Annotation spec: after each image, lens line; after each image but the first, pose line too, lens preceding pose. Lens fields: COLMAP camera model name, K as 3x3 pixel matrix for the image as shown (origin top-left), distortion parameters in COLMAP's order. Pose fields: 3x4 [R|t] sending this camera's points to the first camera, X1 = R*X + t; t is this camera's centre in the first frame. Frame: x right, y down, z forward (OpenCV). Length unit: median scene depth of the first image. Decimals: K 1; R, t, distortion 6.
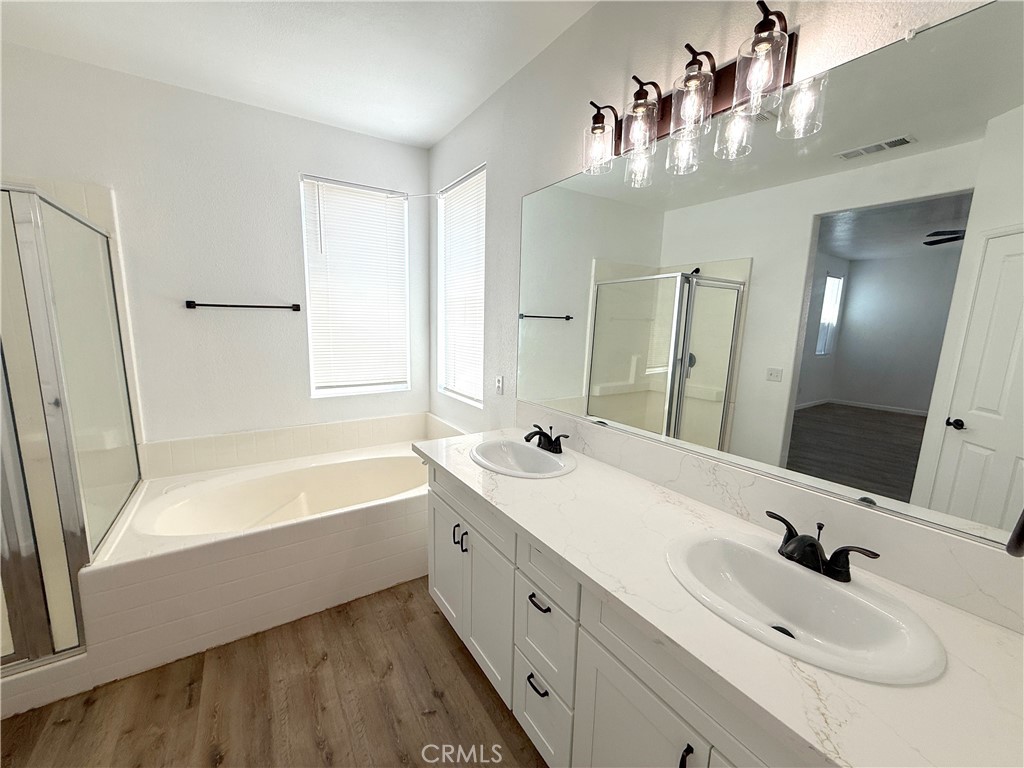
lens RADIAL K [[407.6, 0, 510.5], [0, 407.6, 384.5], [0, 0, 1]] dist [0.000065, -0.000008]
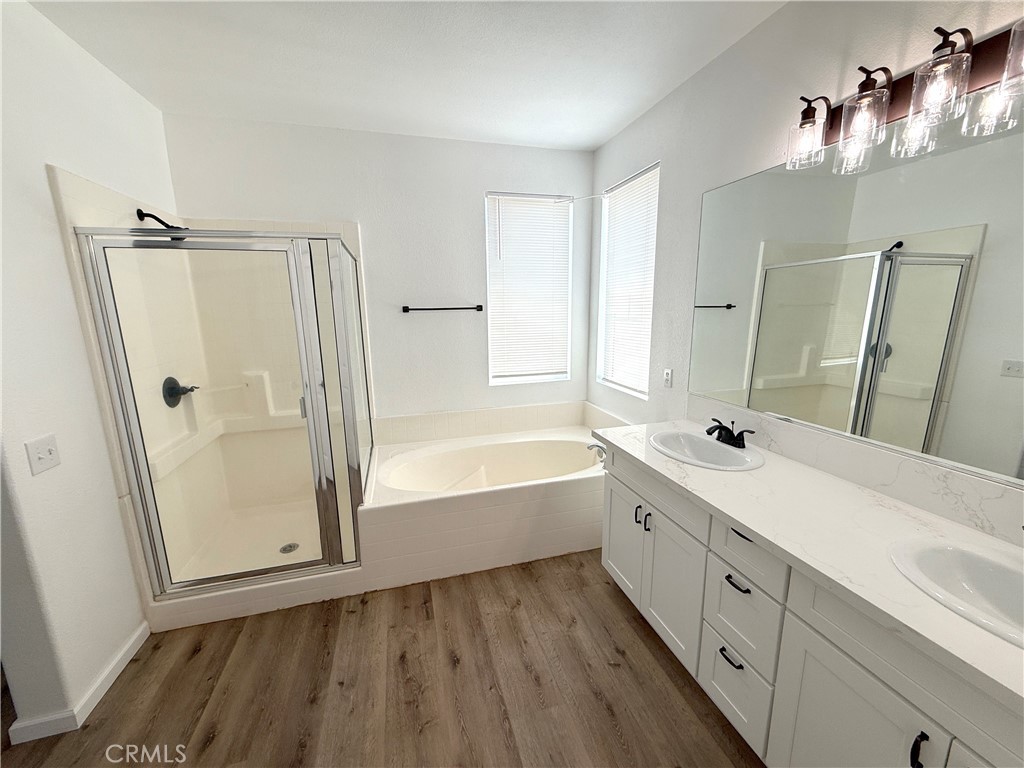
lens RADIAL K [[406.5, 0, 511.8], [0, 406.5, 383.9], [0, 0, 1]] dist [0.000145, 0.000054]
pose [[0.954600, 0.023080, -0.296996, -0.127052], [-0.013746, 0.999345, 0.033481, -0.016796], [0.297574, -0.027879, 0.954292, -0.131136]]
